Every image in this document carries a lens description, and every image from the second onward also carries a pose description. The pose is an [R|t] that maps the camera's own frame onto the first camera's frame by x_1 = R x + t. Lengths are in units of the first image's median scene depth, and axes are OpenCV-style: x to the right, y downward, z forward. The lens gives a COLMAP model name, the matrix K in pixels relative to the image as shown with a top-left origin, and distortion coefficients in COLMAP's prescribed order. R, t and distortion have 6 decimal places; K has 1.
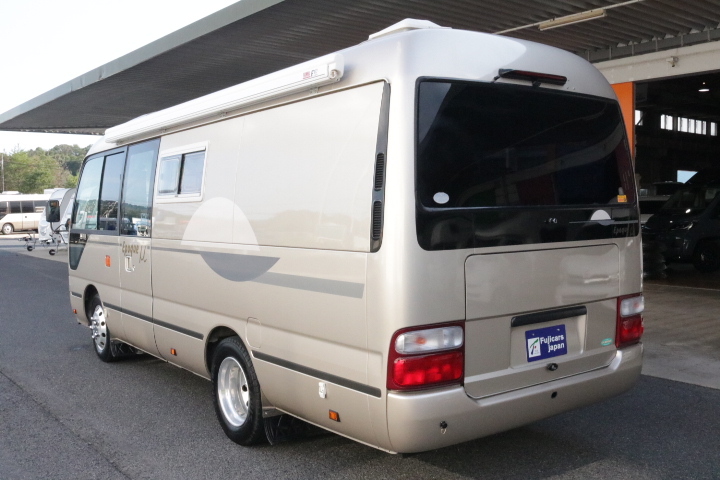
lens RADIAL K [[766.1, 0, 360.0], [0, 766.1, 240.0], [0, 0, 1]] dist [-0.194197, 0.006639]
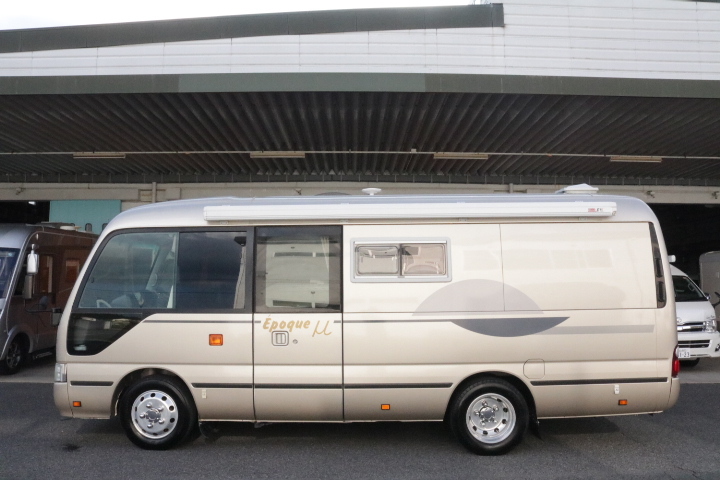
lens RADIAL K [[607.5, 0, 360.0], [0, 607.5, 240.0], [0, 0, 1]] dist [-0.094445, -0.000029]
pose [[0.571623, 0.071988, 0.817352, -1.338520], [0.033734, 0.993240, -0.111071, -0.012139], [-0.819823, 0.091063, 0.565330, 0.593453]]
